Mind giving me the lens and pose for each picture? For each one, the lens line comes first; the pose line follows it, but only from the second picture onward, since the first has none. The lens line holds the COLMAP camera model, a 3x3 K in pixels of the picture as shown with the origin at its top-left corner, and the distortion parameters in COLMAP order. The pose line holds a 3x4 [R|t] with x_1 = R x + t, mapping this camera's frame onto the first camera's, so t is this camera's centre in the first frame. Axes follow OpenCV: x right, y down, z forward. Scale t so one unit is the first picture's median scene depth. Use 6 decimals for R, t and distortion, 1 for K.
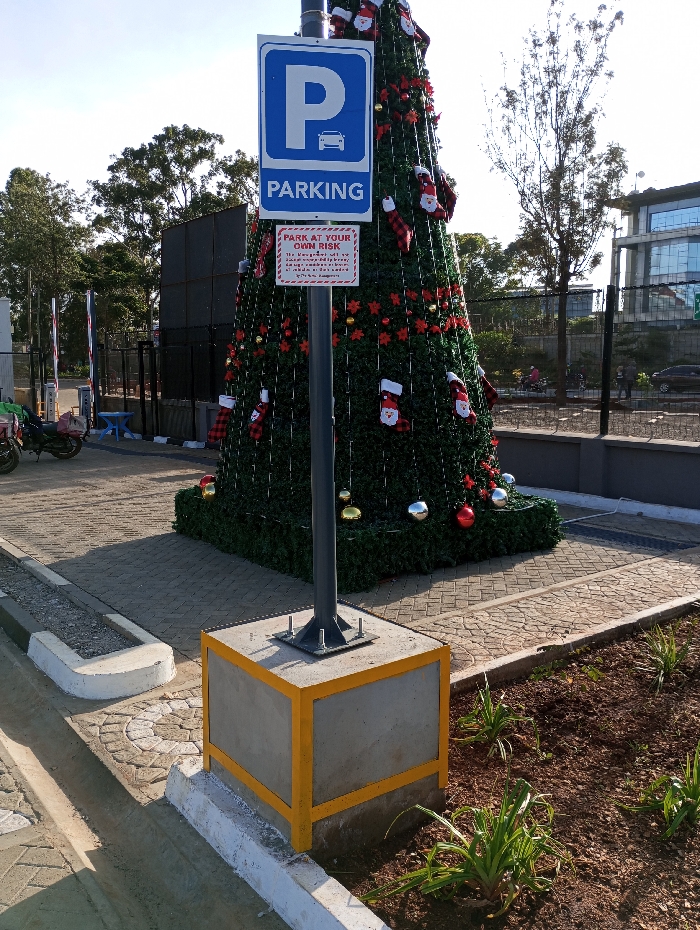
lens RADIAL K [[774.6, 0, 351.3], [0, 774.6, 468.0], [0, 0, 1]] dist [0.059571, -0.078482]
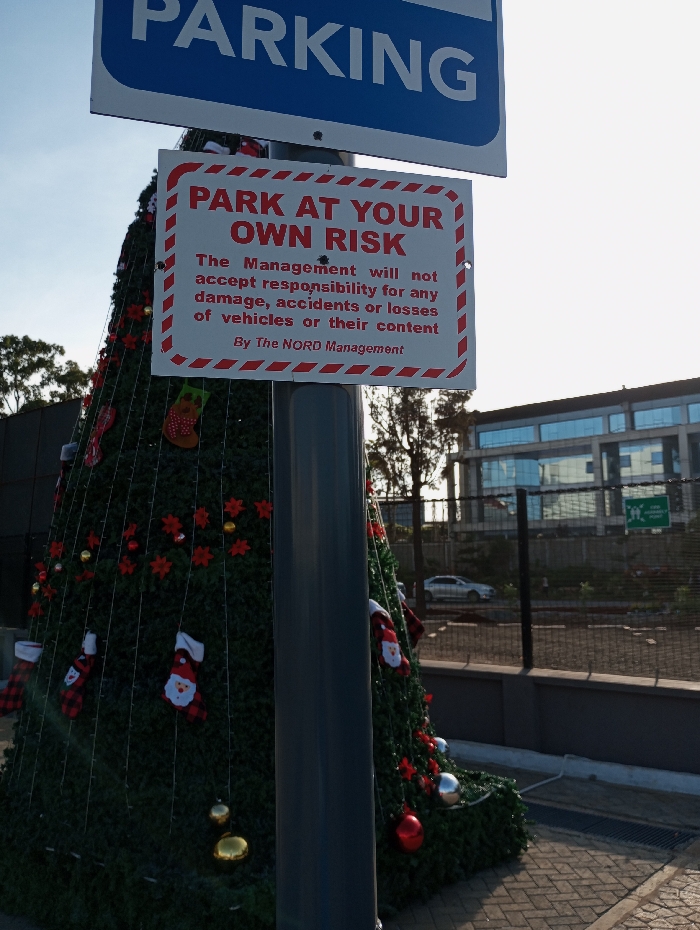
lens RADIAL K [[774.6, 0, 352.0], [0, 774.6, 465.2], [0, 0, 1]] dist [0.059571, -0.078482]
pose [[0.978874, 0.019378, 0.203542, -0.033964], [0.035478, 0.964301, -0.262422, -0.057672], [-0.201361, 0.264100, 0.943242, 0.310221]]
